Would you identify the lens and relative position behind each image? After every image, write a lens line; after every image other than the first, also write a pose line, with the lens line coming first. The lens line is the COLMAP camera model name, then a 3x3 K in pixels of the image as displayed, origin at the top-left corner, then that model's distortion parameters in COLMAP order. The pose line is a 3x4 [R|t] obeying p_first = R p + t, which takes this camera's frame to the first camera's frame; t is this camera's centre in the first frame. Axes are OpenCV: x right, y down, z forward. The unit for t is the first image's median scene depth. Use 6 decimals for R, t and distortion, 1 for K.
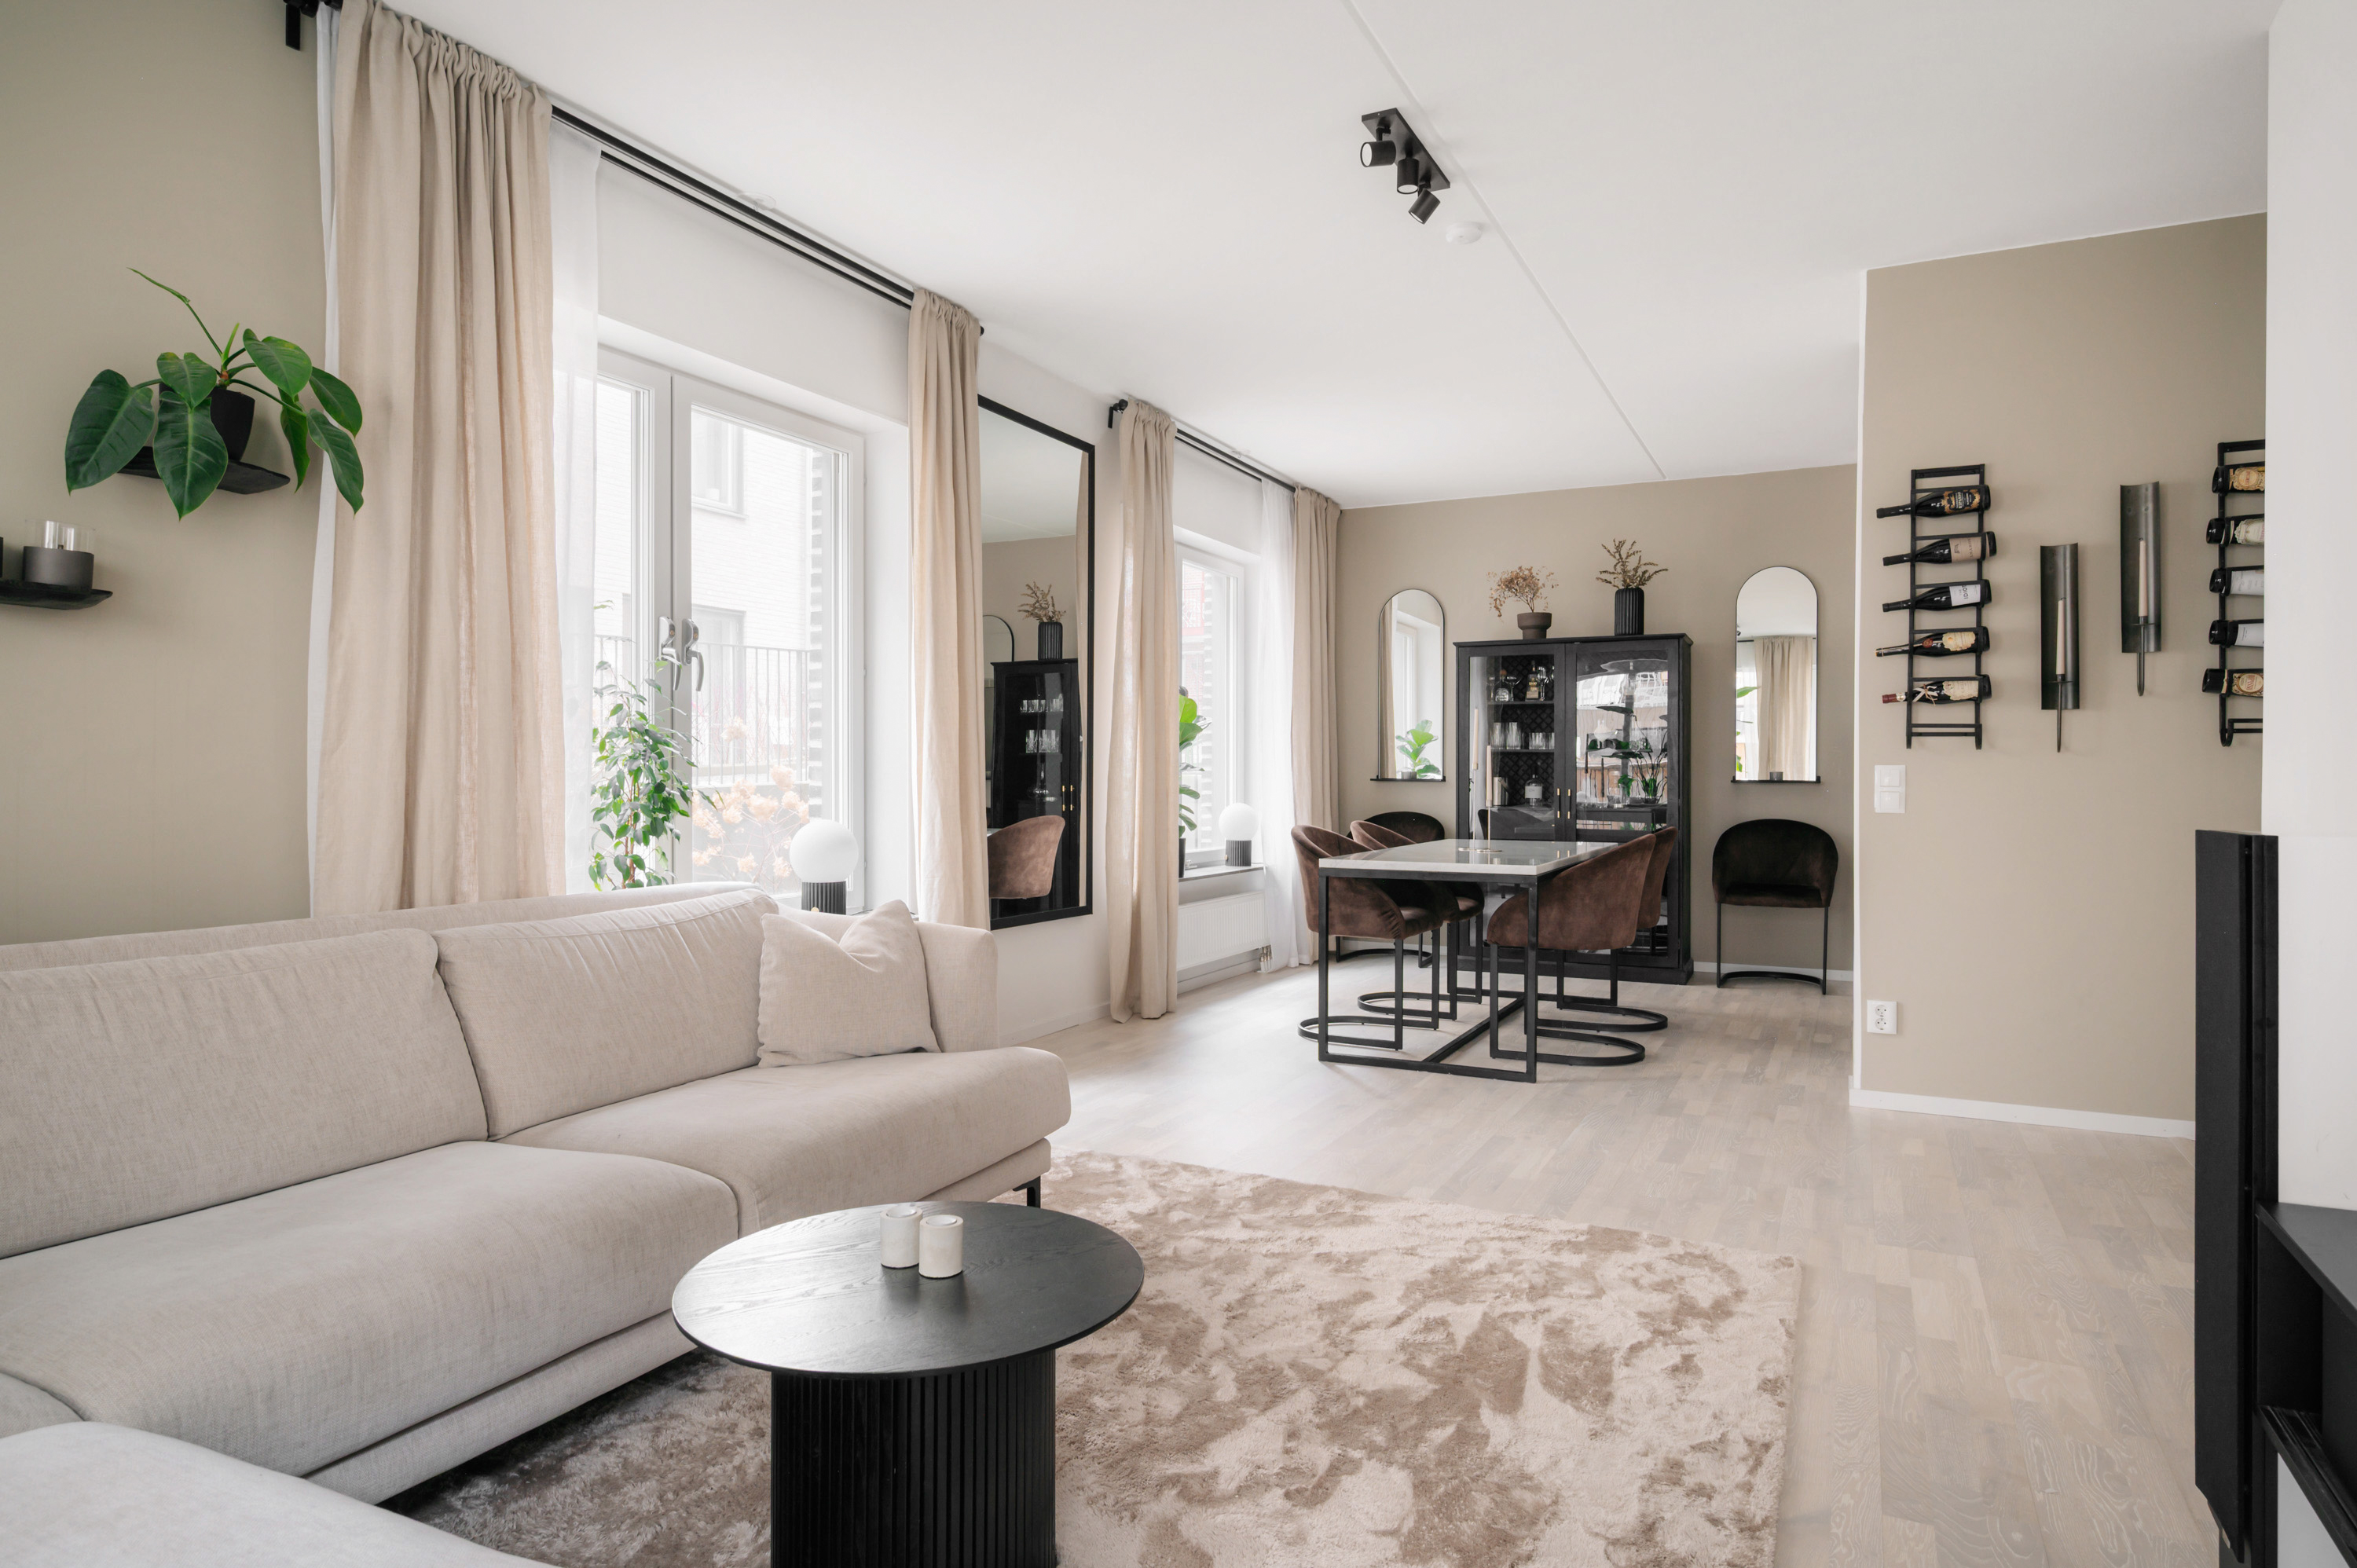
lens RADIAL K [[1365.8, 0, 1178.5], [0, 1365.8, 784.0], [0, 0, 1]] dist [0.000518, 0.000303]
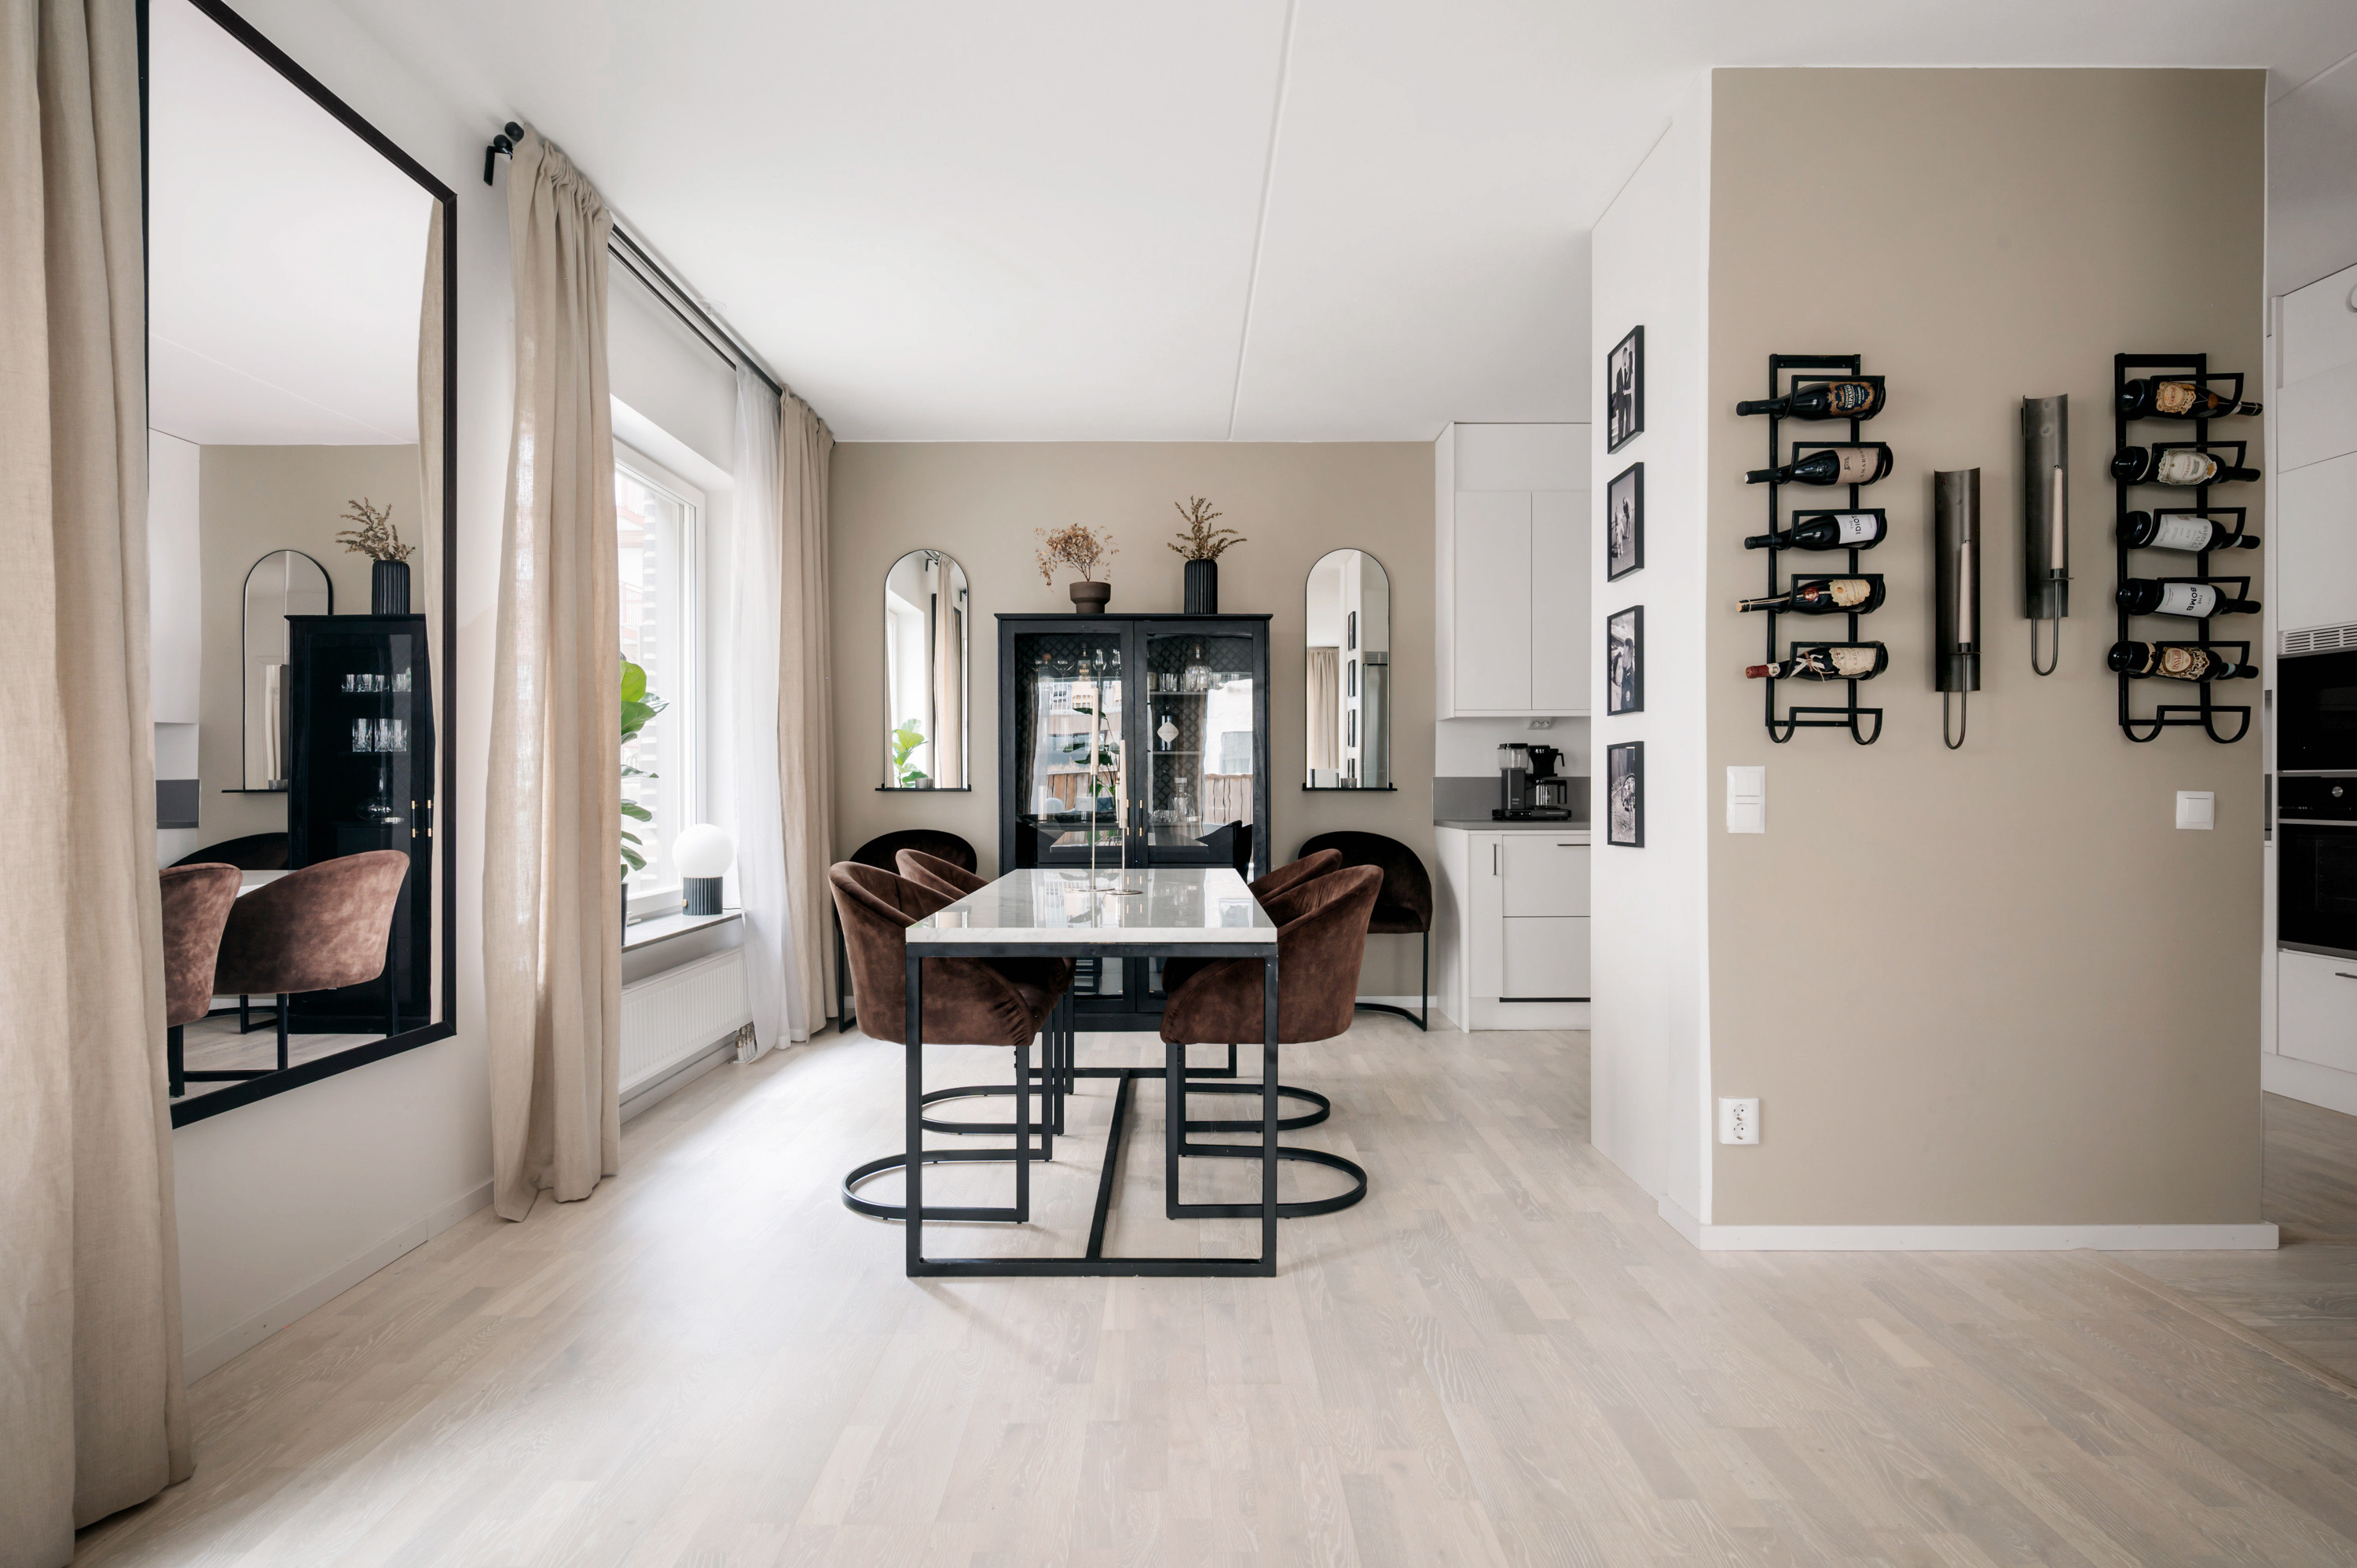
lens RADIAL K [[1209.5, 0, 1178.5], [0, 1209.5, 784.0], [0, 0, 1]] dist [-0.001203, -0.000286]
pose [[0.894126, -0.004795, 0.447791, -0.018395], [0.006956, 0.999971, -0.003182, -0.003090], [-0.447762, 0.005960, 0.894133, 0.393821]]
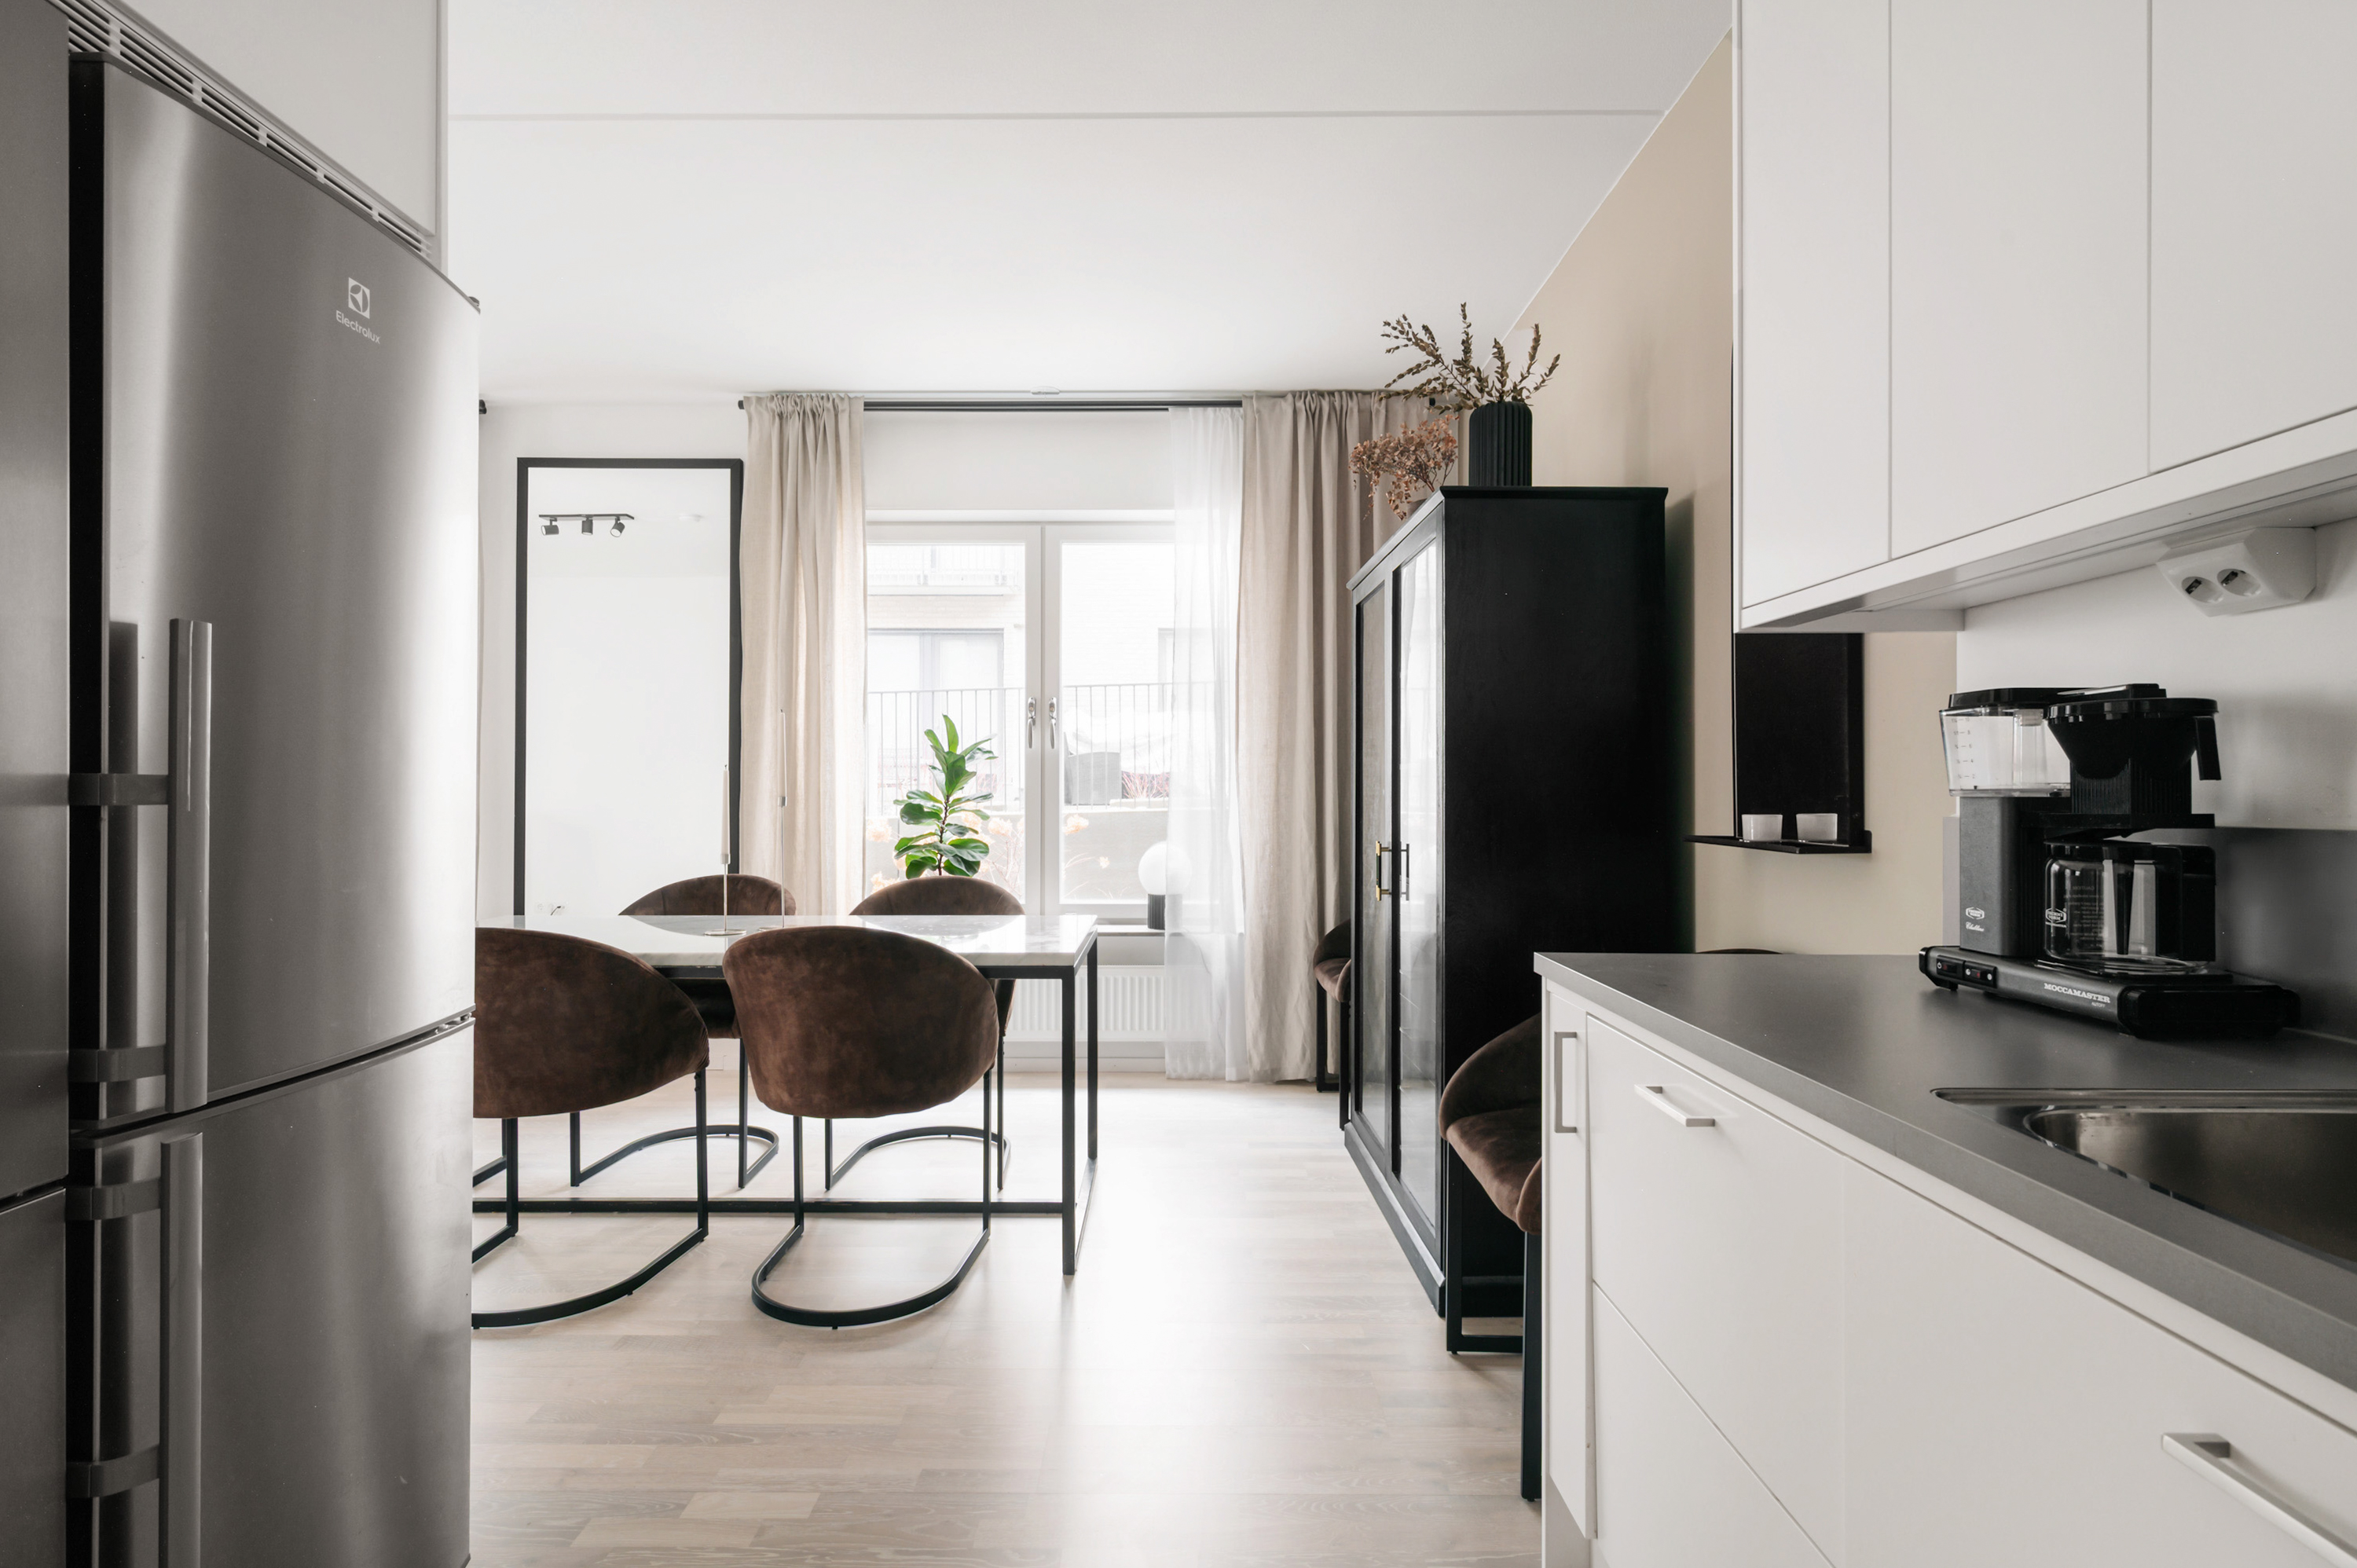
lens RADIAL K [[1157.6, 0, 1178.5], [0, 1157.6, 784.0], [0, 0, 1]] dist [0.001256, 0.000094]
pose [[0.444263, -0.008625, -0.895855, 0.723446], [-0.002788, 0.999936, -0.011009, -0.014085], [0.895892, 0.007388, 0.444211, 0.844313]]
